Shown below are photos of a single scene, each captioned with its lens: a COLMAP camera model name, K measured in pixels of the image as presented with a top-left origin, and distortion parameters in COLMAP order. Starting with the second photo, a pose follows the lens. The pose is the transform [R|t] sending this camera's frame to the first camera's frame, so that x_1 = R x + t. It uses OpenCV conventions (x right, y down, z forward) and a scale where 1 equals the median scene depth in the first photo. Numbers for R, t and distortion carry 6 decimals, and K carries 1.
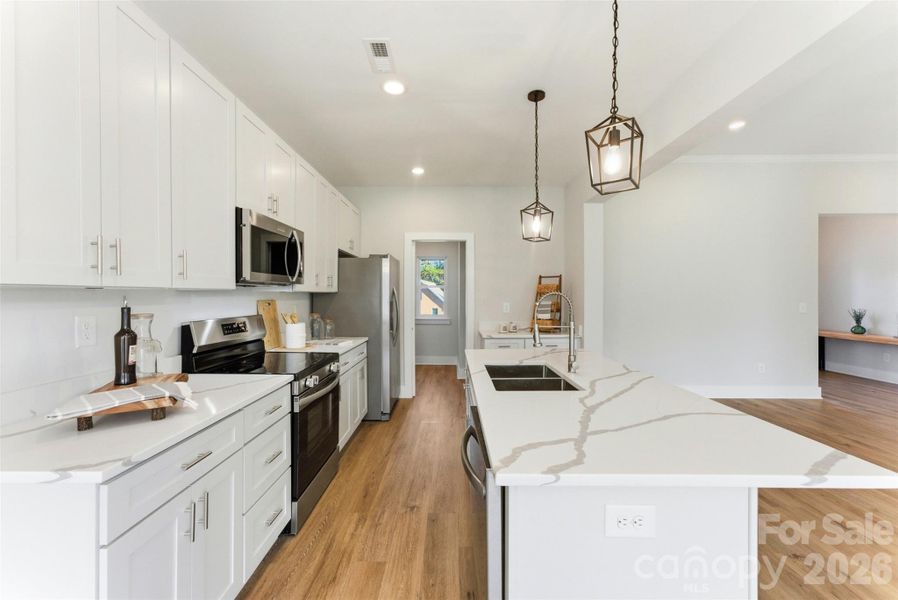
lens RADIAL K [[365.1, 0, 442.8], [0, 365.1, 296.6], [0, 0, 1]] dist [-0.004874, 0.004426]
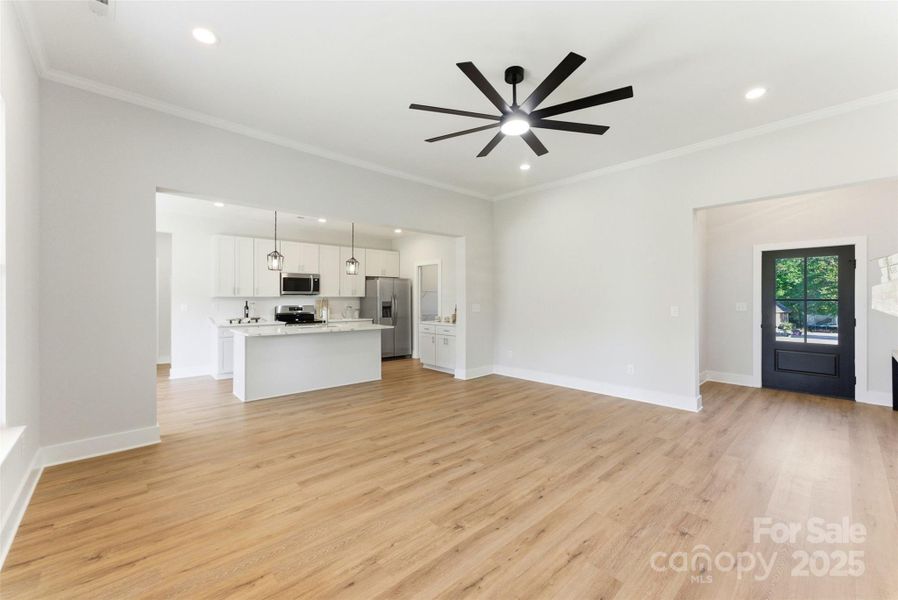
lens RADIAL K [[365.1, 0, 445.2], [0, 365.1, 302.0], [0, 0, 1]] dist [-0.004874, 0.004426]
pose [[0.684127, 0.005268, -0.729344, 2.477699], [0.001620, 0.999960, 0.008742, 0.002559], [0.729361, -0.007163, 0.684092, -0.146254]]
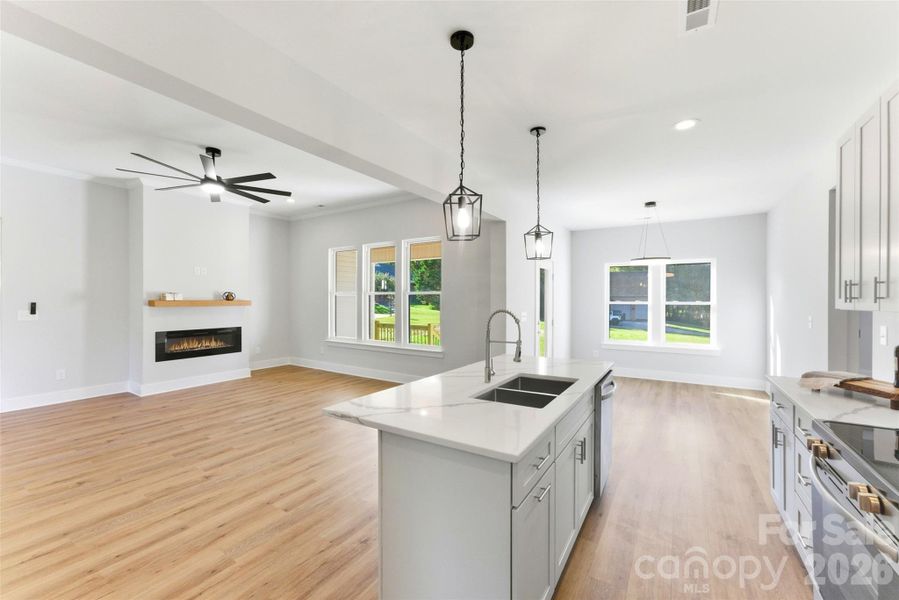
lens RADIAL K [[365.5, 0, 445.6], [0, 365.5, 302.5], [0, 0, 1]] dist [-0.004874, 0.004426]
pose [[-0.855365, -0.004572, 0.518006, -0.087227], [-0.001105, 0.999975, 0.007002, -0.026706], [-0.518025, 0.005417, -0.855348, 1.745540]]
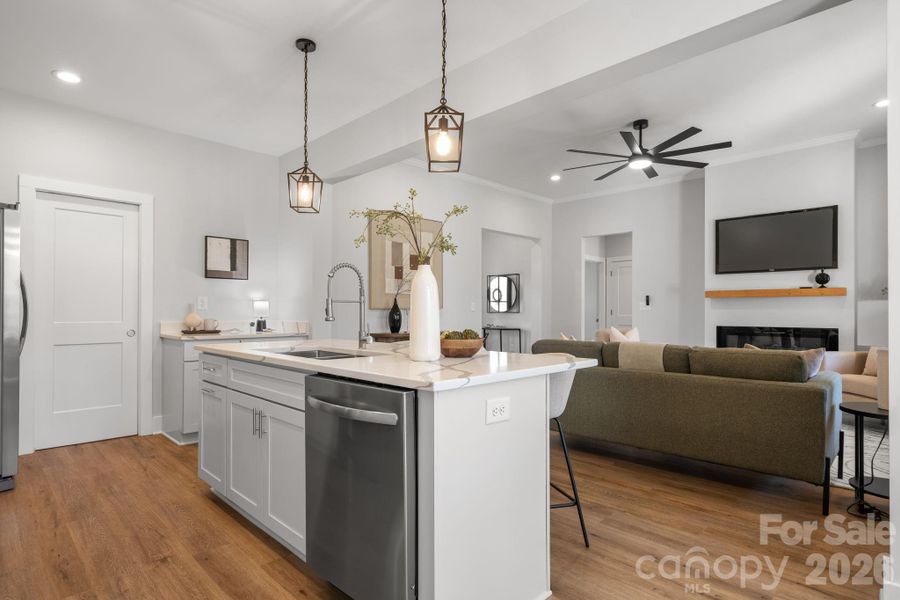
lens RADIAL K [[486.0, 0, 448.4], [0, 486.0, 299.8], [0, 0, 1]] dist [-0.004974, -0.002267]
pose [[0.696806, 0.018350, 0.717025, -0.358301], [-0.000199, 0.999678, -0.025391, 0.095646], [-0.717260, 0.017550, 0.696585, -0.053689]]
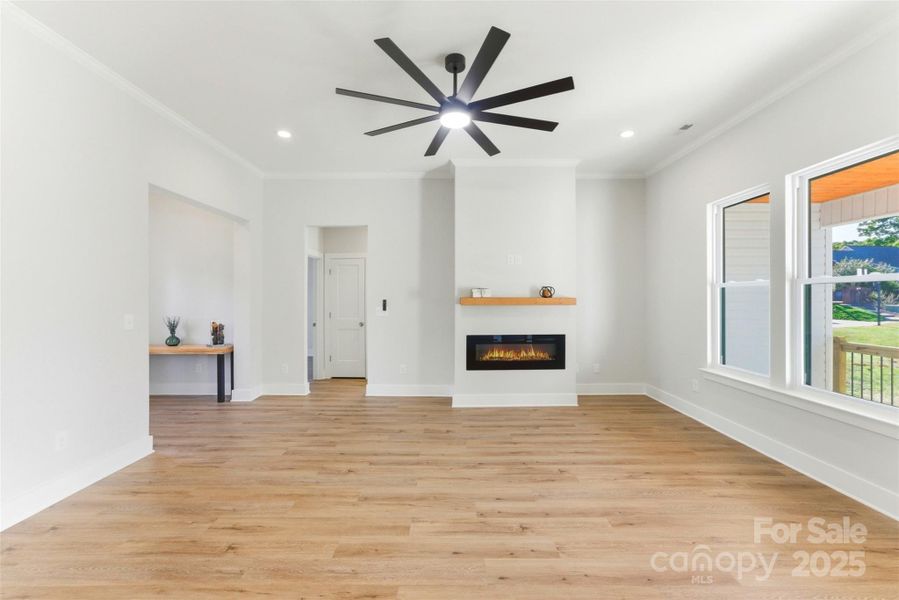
lens RADIAL K [[365.5, 0, 449.7], [0, 365.5, 296.8], [0, 0, 1]] dist [-0.004874, 0.004426]
pose [[-0.013225, 0.005642, 0.999897, 0.653447], [0.000806, 0.999984, -0.005632, -0.015996], [-0.999912, 0.000731, -0.013230, 0.861579]]
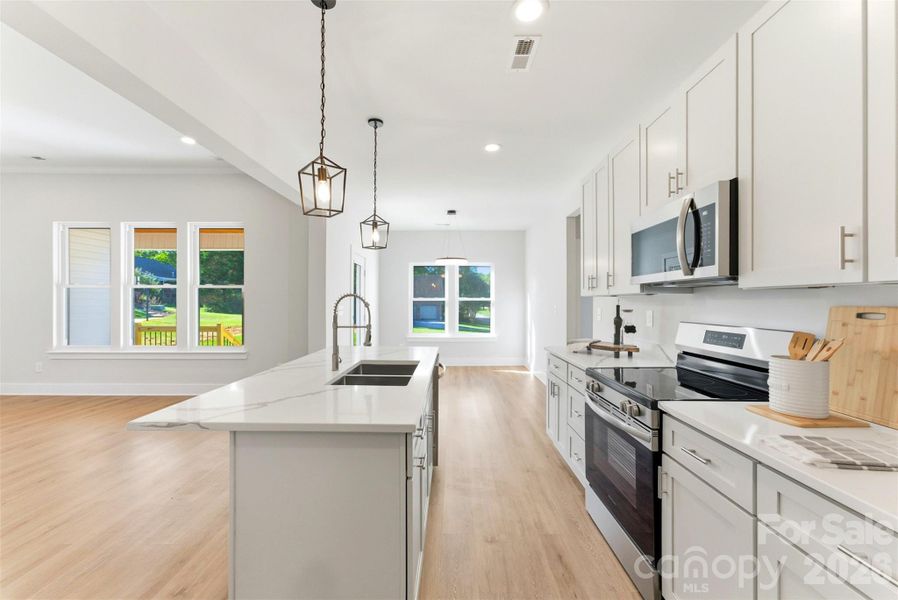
lens RADIAL K [[365.1, 0, 443.1], [0, 365.1, 297.6], [0, 0, 1]] dist [-0.004874, 0.004426]
pose [[-0.999985, -0.001773, 0.005196, 0.029298], [-0.001831, 0.999936, -0.011137, 0.012741], [-0.005176, -0.011146, -0.999924, 1.771633]]
